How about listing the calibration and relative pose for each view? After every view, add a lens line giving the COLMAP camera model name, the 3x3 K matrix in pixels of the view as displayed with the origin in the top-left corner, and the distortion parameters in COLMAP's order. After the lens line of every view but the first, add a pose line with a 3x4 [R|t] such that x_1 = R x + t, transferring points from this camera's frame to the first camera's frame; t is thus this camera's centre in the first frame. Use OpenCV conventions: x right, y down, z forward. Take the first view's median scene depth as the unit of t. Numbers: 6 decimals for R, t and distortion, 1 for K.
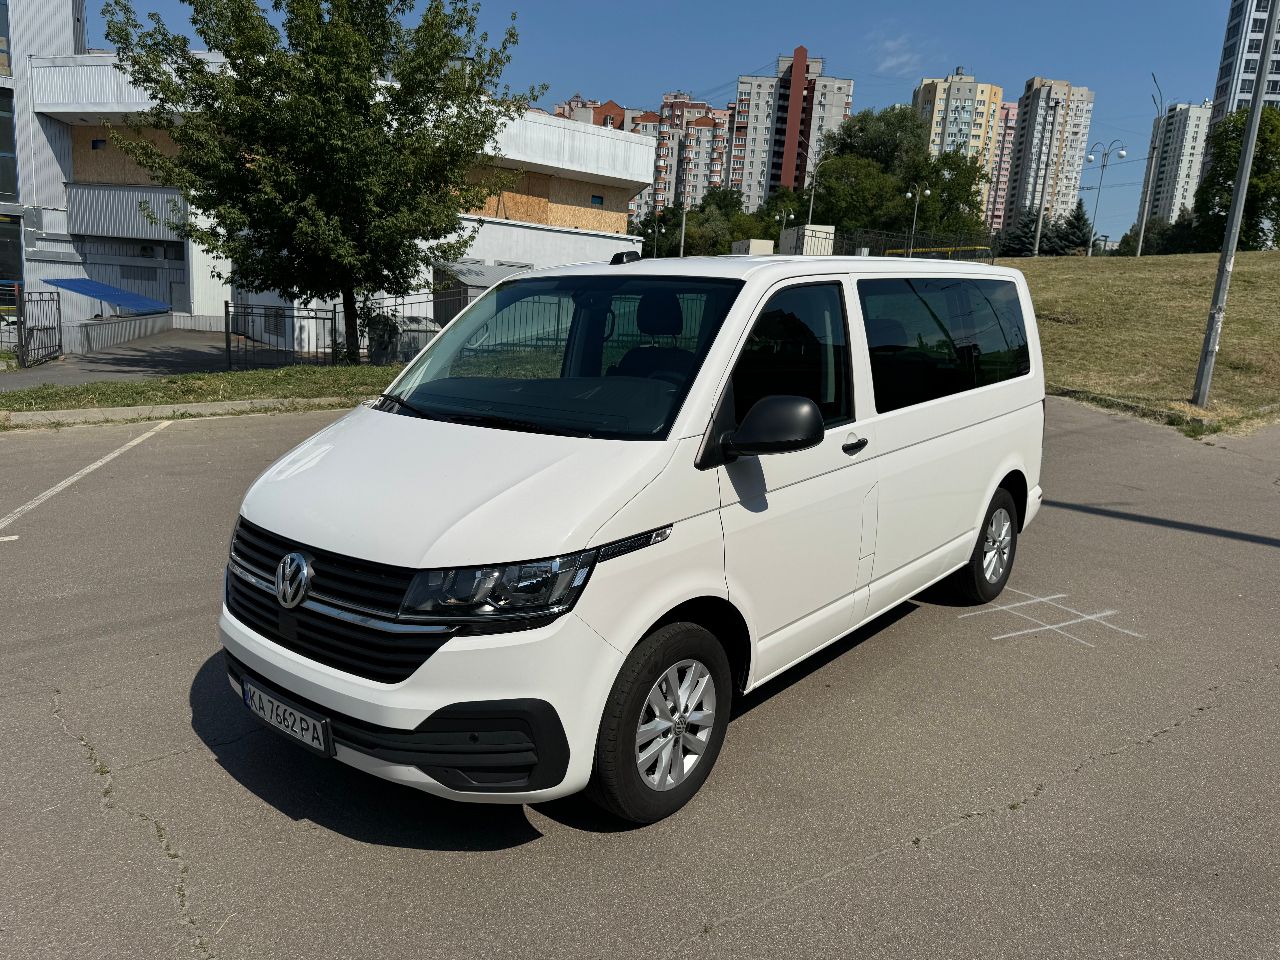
lens RADIAL K [[890.3, 0, 663.1], [0, 890.3, 482.8], [0, 0, 1]] dist [0.048553, -0.053662]
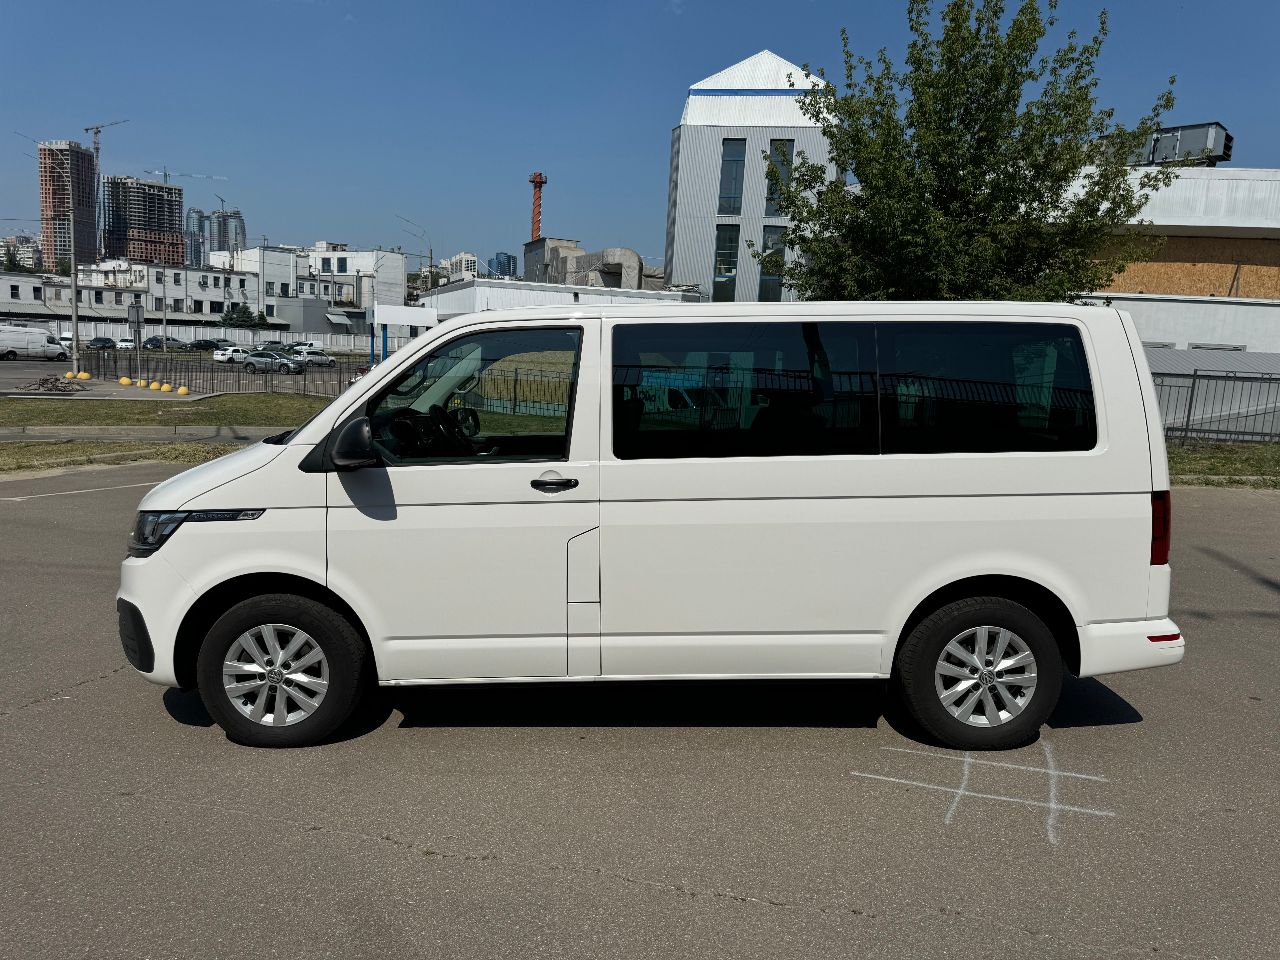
lens RADIAL K [[912.4, 0, 649.8], [0, 912.4, 476.1], [0, 0, 1]] dist [0.030833, -0.029545]
pose [[0.672102, 0.072776, -0.736873, 0.738855], [-0.155971, 0.986745, -0.044807, -0.015210], [0.723845, 0.145046, 0.674544, 0.274350]]
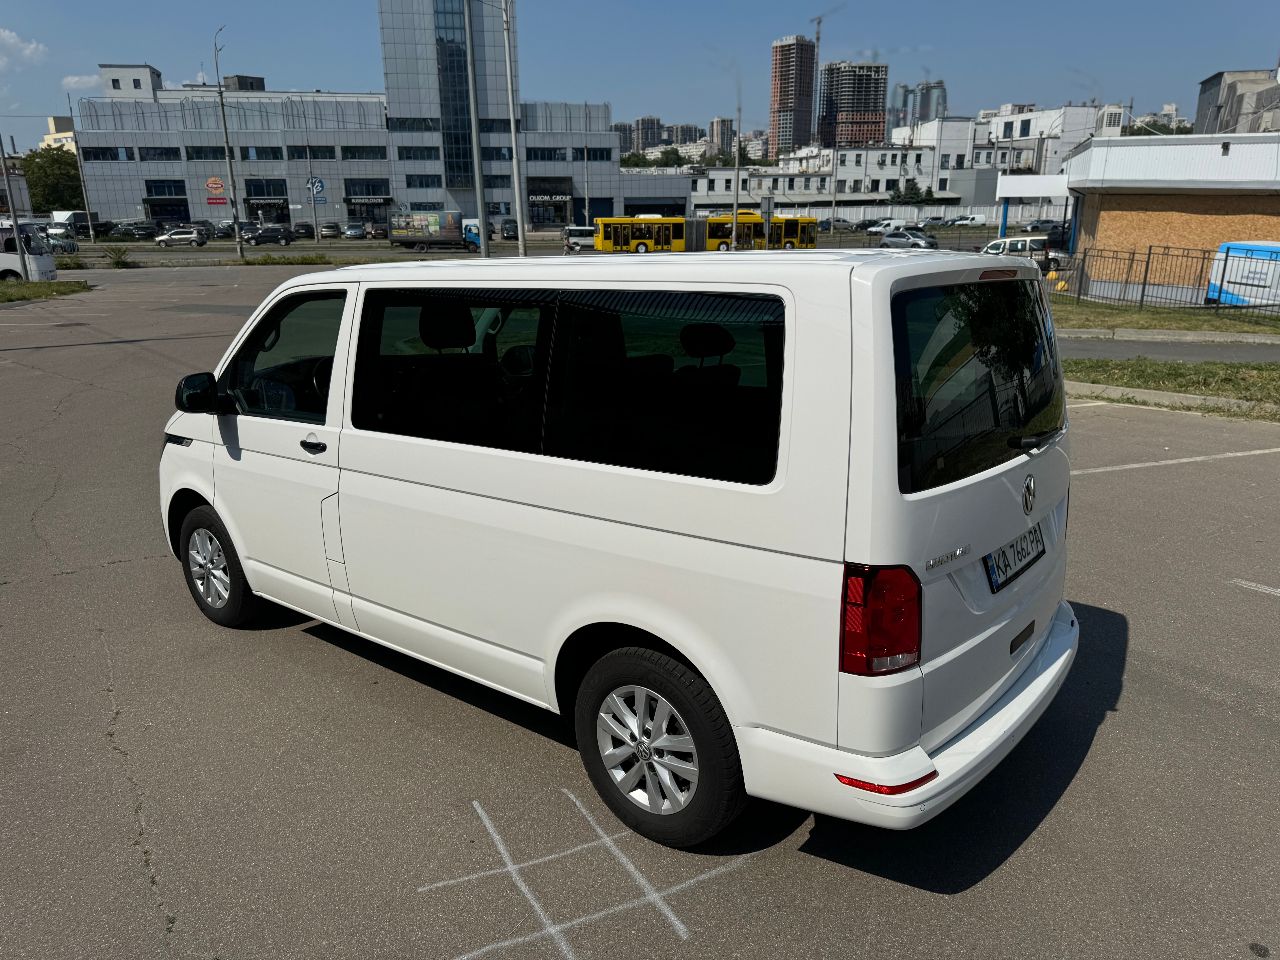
lens RADIAL K [[921.8, 0, 640.0], [0, 921.8, 480.0], [0, 0, 1]] dist [0.025035, -0.029034]
pose [[0.011695, 0.227452, -0.973719, 0.920711], [-0.195968, 0.955423, 0.220825, -0.228111], [0.980541, 0.188235, 0.055747, 0.941699]]
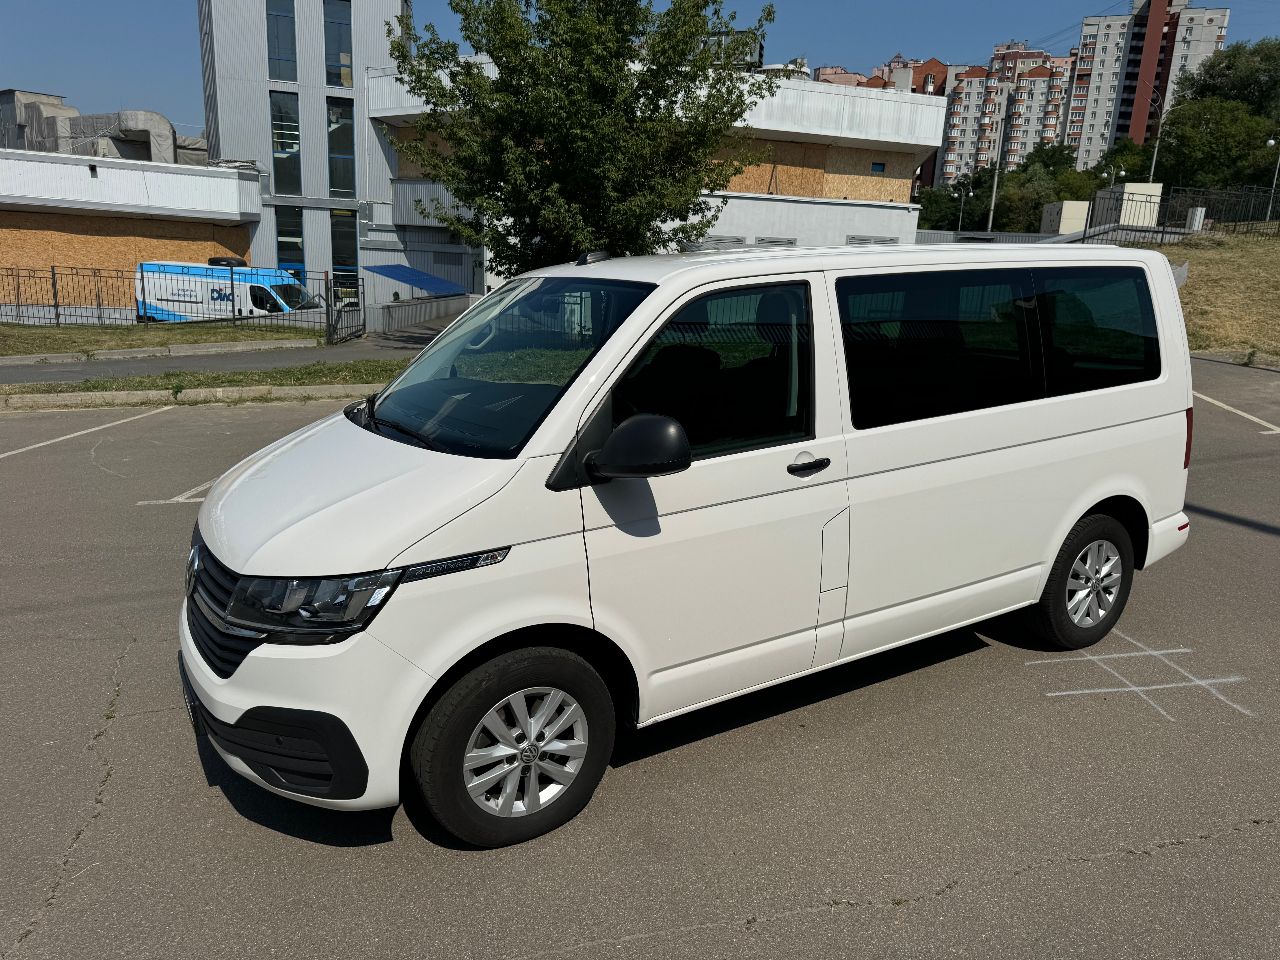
lens RADIAL K [[903.0, 0, 674.2], [0, 903.0, 477.2], [0, 0, 1]] dist [0.035510, -0.037383]
pose [[0.949492, 0.053980, -0.309115, 0.260526], [-0.047565, 0.998468, 0.028257, -0.035252], [0.310166, -0.012127, 0.950605, 0.069760]]
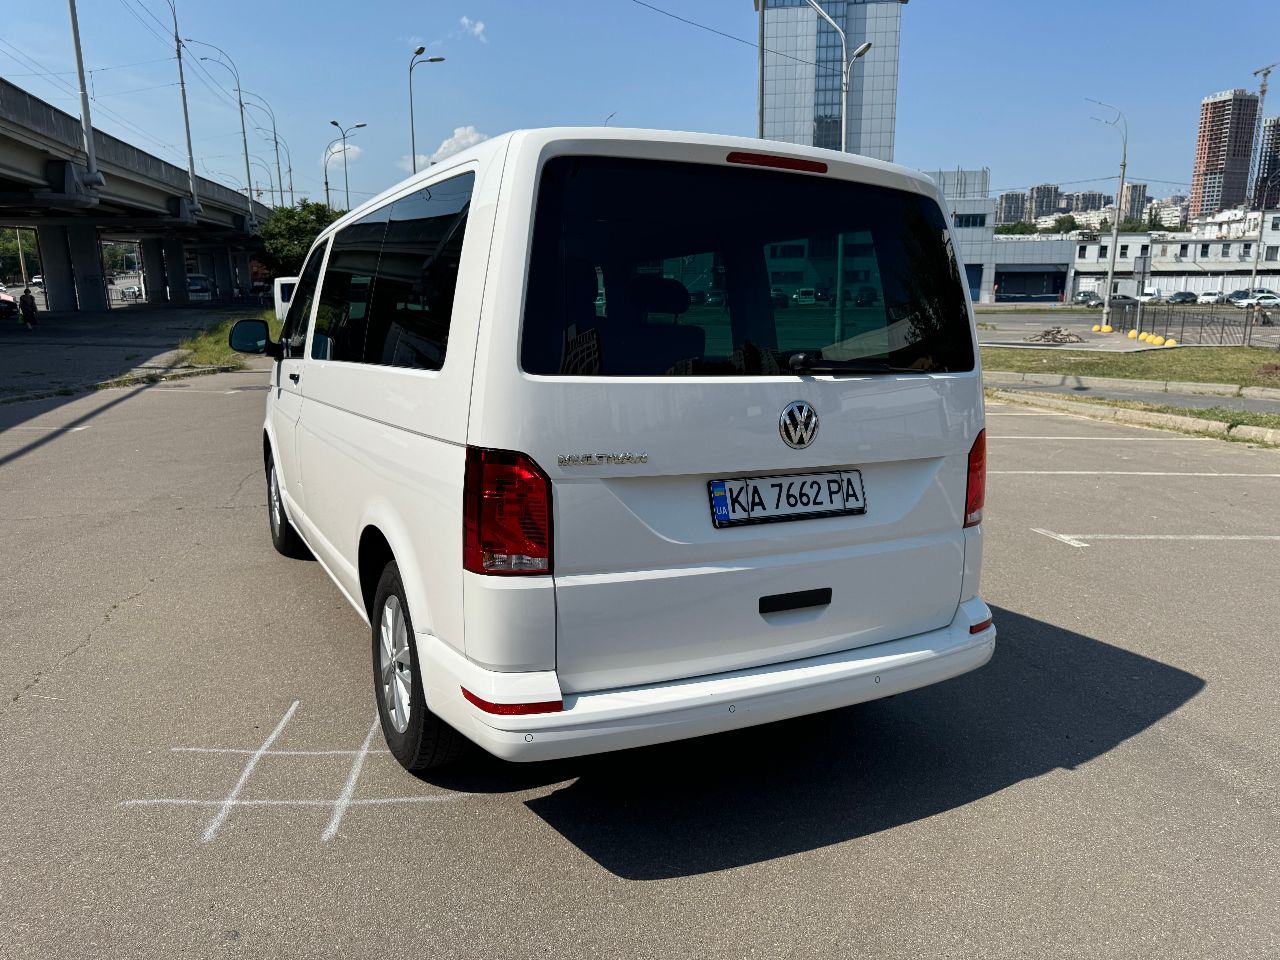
lens RADIAL K [[921.8, 0, 640.0], [0, 921.8, 480.0], [0, 0, 1]] dist [0.025035, -0.029034]
pose [[-0.374107, 0.137962, -0.917066, 0.838164], [-0.209095, 0.950862, 0.228344, -0.204004], [0.903506, 0.277179, -0.326877, 1.309003]]
